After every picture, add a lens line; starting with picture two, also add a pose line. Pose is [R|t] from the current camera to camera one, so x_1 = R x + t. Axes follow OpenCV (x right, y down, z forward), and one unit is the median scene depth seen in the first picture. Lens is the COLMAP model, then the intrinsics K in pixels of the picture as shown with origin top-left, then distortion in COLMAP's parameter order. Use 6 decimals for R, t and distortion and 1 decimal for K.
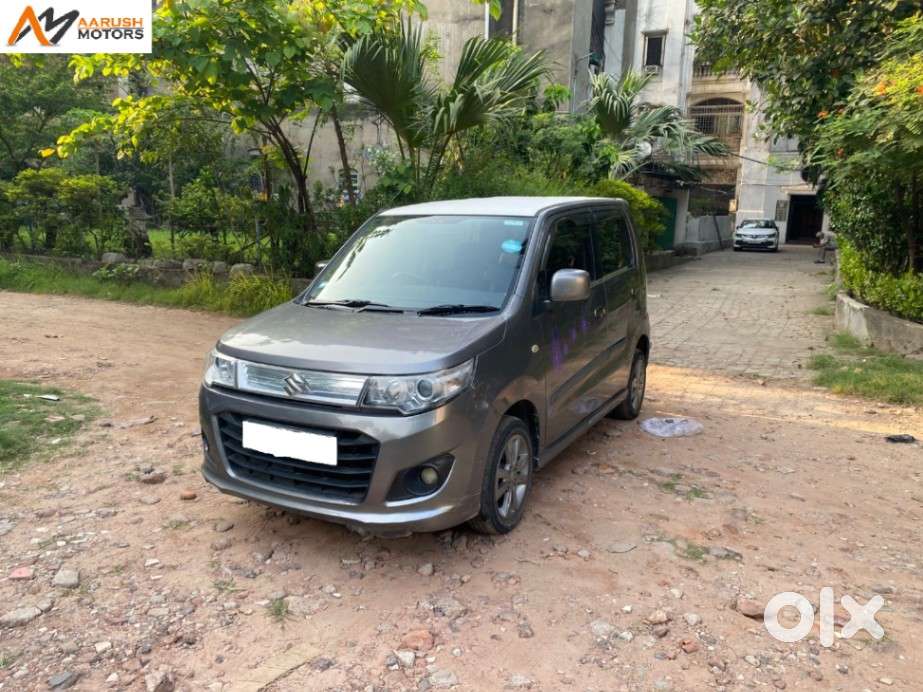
lens RADIAL K [[709.0, 0, 465.3], [0, 709.0, 336.9], [0, 0, 1]] dist [0.018205, -0.015252]
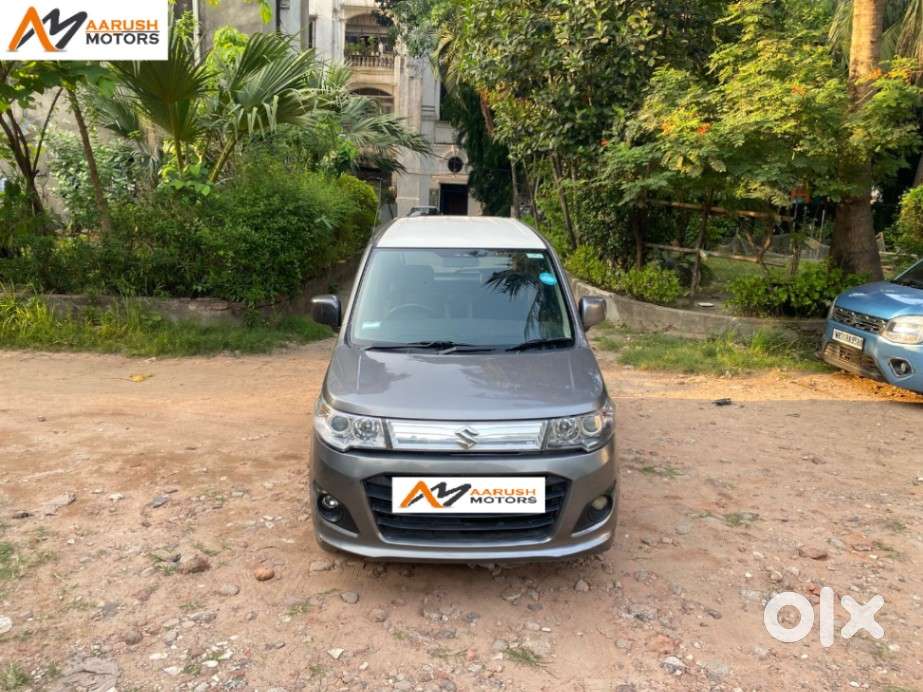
lens RADIAL K [[709.0, 0, 460.3], [0, 709.0, 346.5], [0, 0, 1]] dist [0.018205, -0.015252]
pose [[0.879423, -0.092405, 0.466986, -0.289405], [0.073814, 0.995584, 0.057997, -0.049324], [-0.470283, -0.016534, 0.882361, 0.051020]]
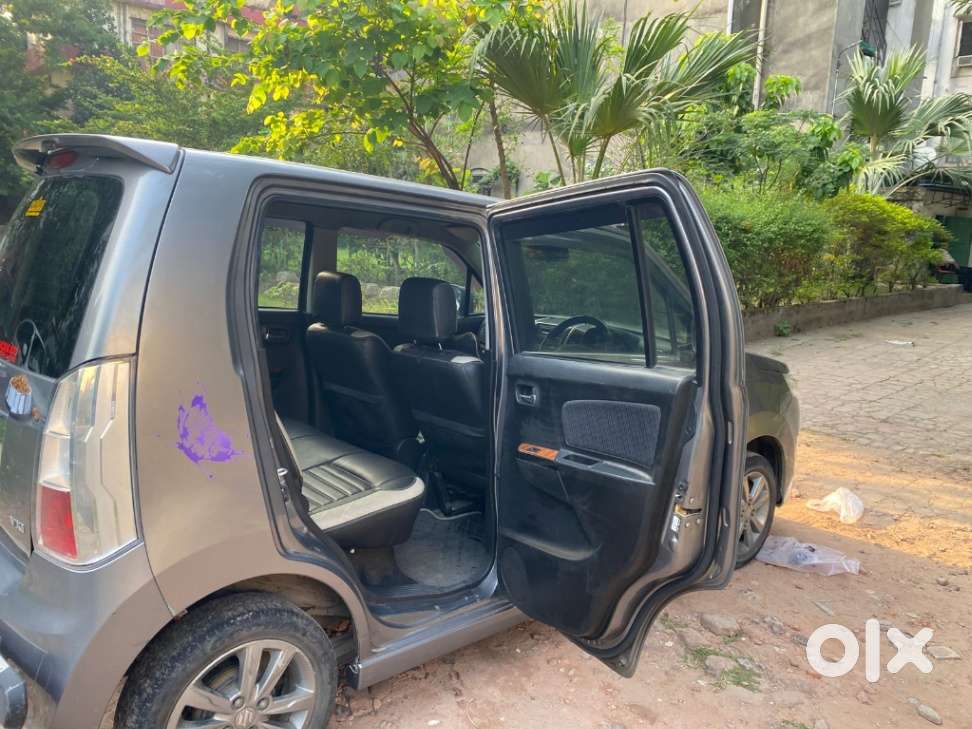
lens RADIAL K [[746.6, 0, 483.2], [0, 746.6, 353.3], [0, 0, 1]] dist [0.018205, -0.015252]
pose [[0.948175, 0.055625, -0.312843, 0.161136], [-0.061305, 0.998084, -0.008341, -0.021332], [0.311779, 0.027088, 0.949768, 0.164199]]
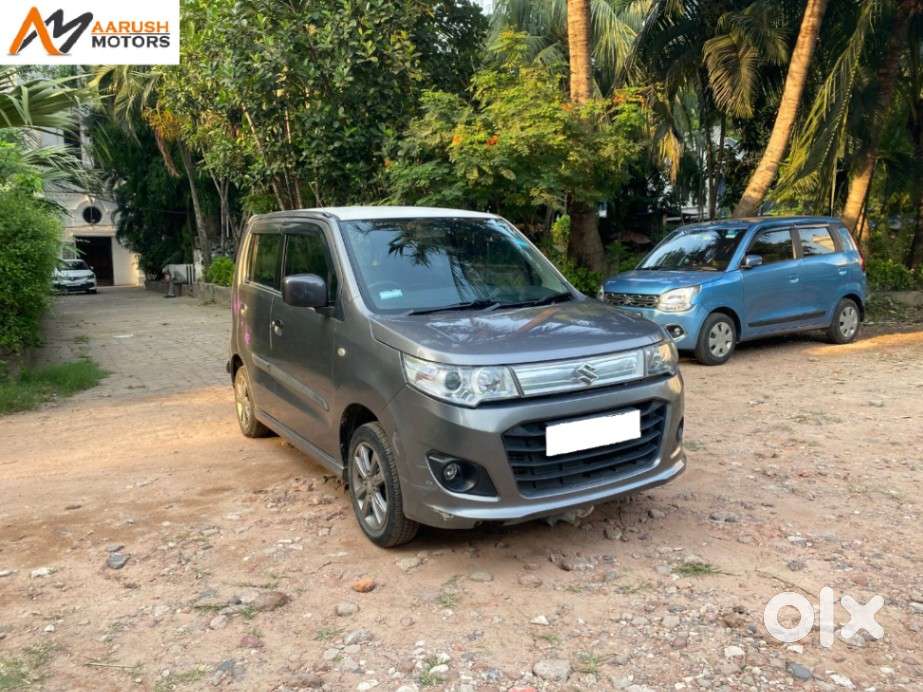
lens RADIAL K [[709.0, 0, 460.8], [0, 709.0, 343.7], [0, 0, 1]] dist [0.018205, -0.015252]
pose [[0.540021, -0.134836, 0.830781, -0.470549], [0.178835, 0.982927, 0.043284, -0.019523], [-0.822433, 0.125198, 0.554914, 0.244023]]
